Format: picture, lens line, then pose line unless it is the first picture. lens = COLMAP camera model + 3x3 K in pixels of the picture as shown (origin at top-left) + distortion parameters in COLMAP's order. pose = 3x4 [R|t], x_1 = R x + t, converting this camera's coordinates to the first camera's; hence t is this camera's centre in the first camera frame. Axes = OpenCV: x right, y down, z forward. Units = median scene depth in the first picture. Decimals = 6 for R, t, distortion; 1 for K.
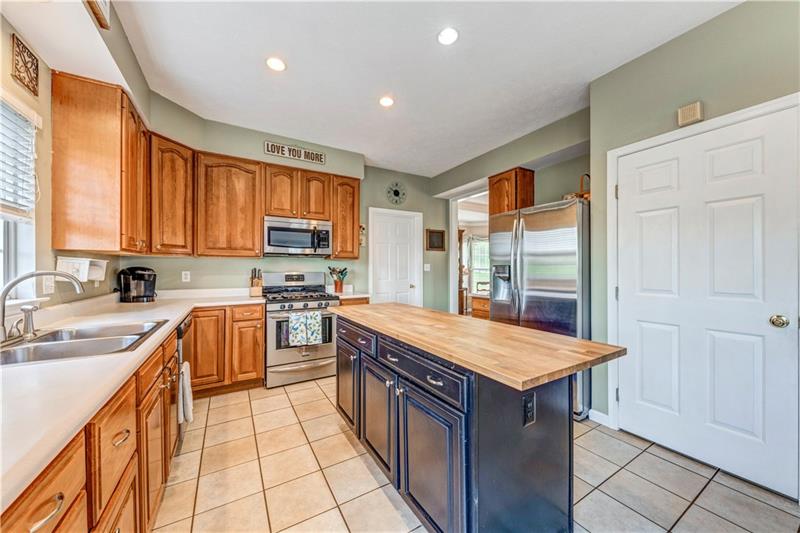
lens RADIAL K [[286.7, 0, 402.7], [0, 286.7, 269.8], [0, 0, 1]] dist [0.000271, -0.000225]
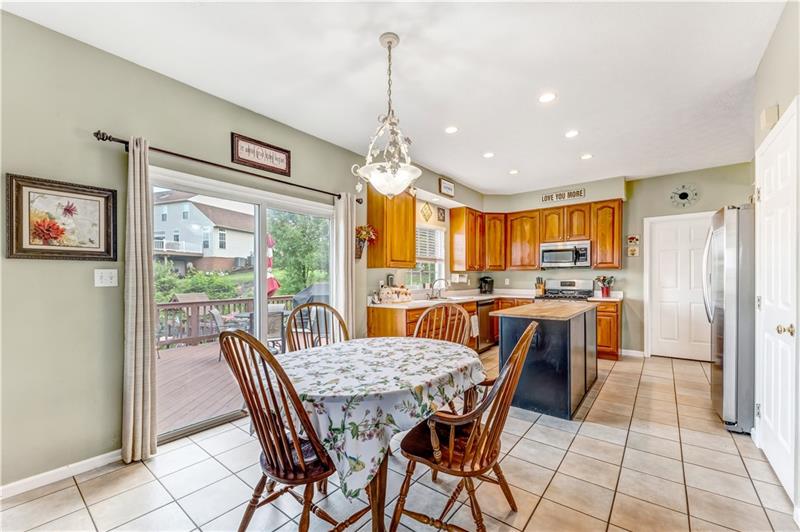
lens RADIAL K [[328.1, 0, 404.7], [0, 328.1, 282.0], [0, 0, 1]] dist [0.000726, -0.000035]
pose [[0.351827, 0.011740, -0.935991, 0.879218], [0.000115, 0.999921, 0.012585, -0.001051], [0.936065, -0.004536, 0.351798, -0.303303]]
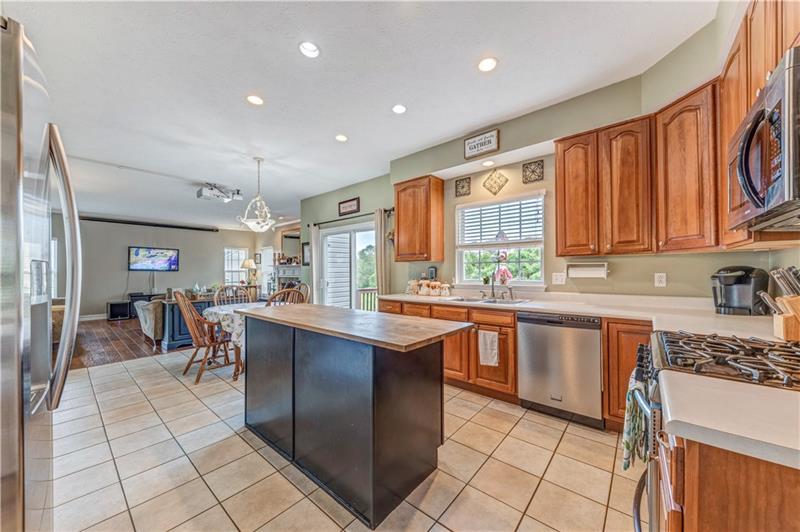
lens RADIAL K [[286.7, 0, 402.7], [0, 286.7, 269.3], [0, 0, 1]] dist [0.000271, -0.000225]
pose [[-0.947589, 0.004520, -0.319460, 0.099558], [0.005802, 0.999978, -0.003061, -0.003813], [0.319439, -0.004754, -0.947595, 1.173083]]
